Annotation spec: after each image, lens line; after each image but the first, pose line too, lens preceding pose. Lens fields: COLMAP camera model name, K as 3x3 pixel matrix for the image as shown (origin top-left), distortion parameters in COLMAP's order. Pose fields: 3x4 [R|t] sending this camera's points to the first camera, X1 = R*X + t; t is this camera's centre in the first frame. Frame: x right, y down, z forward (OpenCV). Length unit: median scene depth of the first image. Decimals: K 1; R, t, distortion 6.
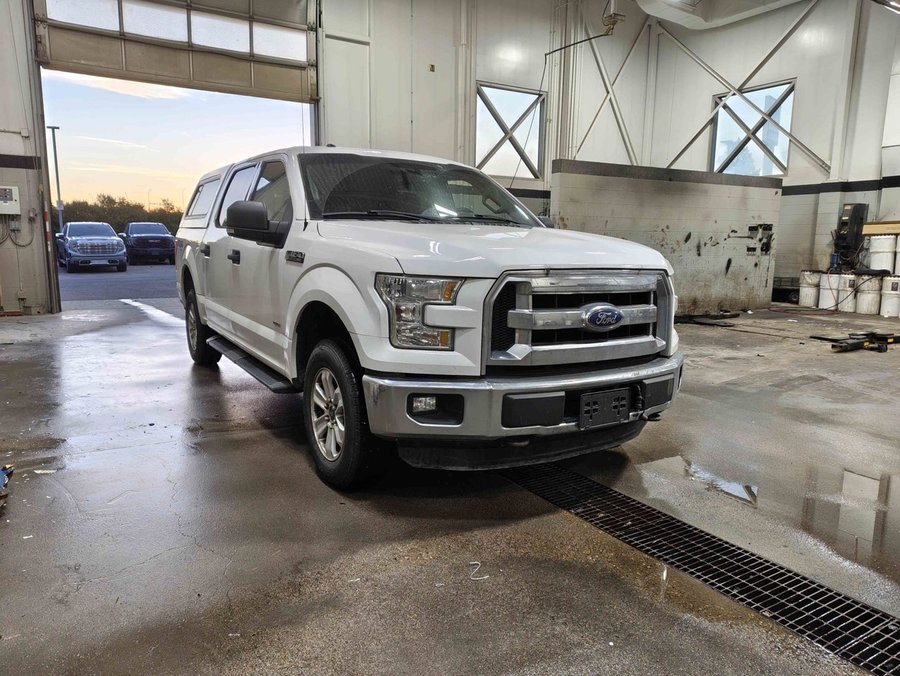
lens RADIAL K [[632.1, 0, 445.2], [0, 632.1, 337.4], [0, 0, 1]] dist [0.003969, 0.000475]
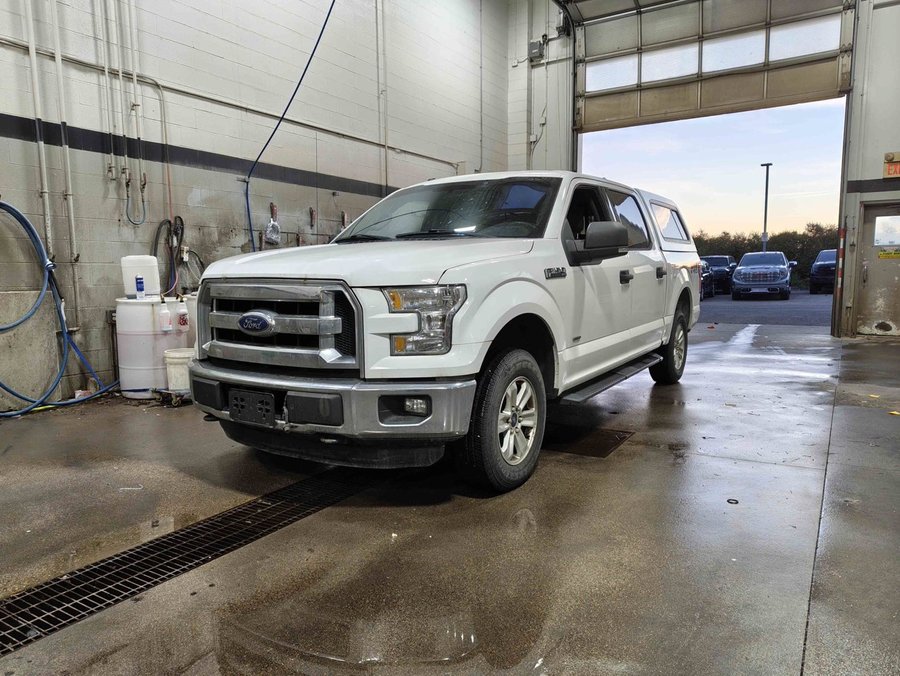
lens RADIAL K [[632.1, 0, 442.6], [0, 632.1, 338.3], [0, 0, 1]] dist [0.003969, 0.000475]
pose [[0.443478, 0.071953, -0.893392, 0.567696], [-0.113365, 0.993270, 0.023723, -0.028131], [0.889087, 0.090759, 0.448651, 0.337247]]
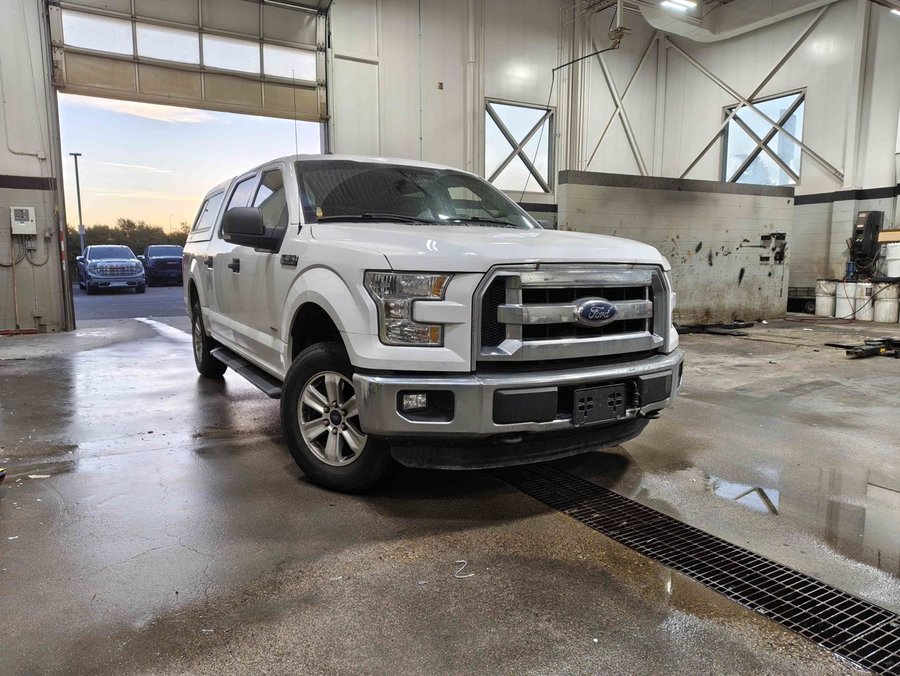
lens RADIAL K [[632.1, 0, 445.1], [0, 632.1, 337.9], [0, 0, 1]] dist [0.003969, 0.000475]
pose [[0.999578, -0.010542, -0.027077, 0.018553], [0.009706, 0.999478, -0.030828, 0.015498], [0.027388, 0.030552, 0.999158, 0.006834]]
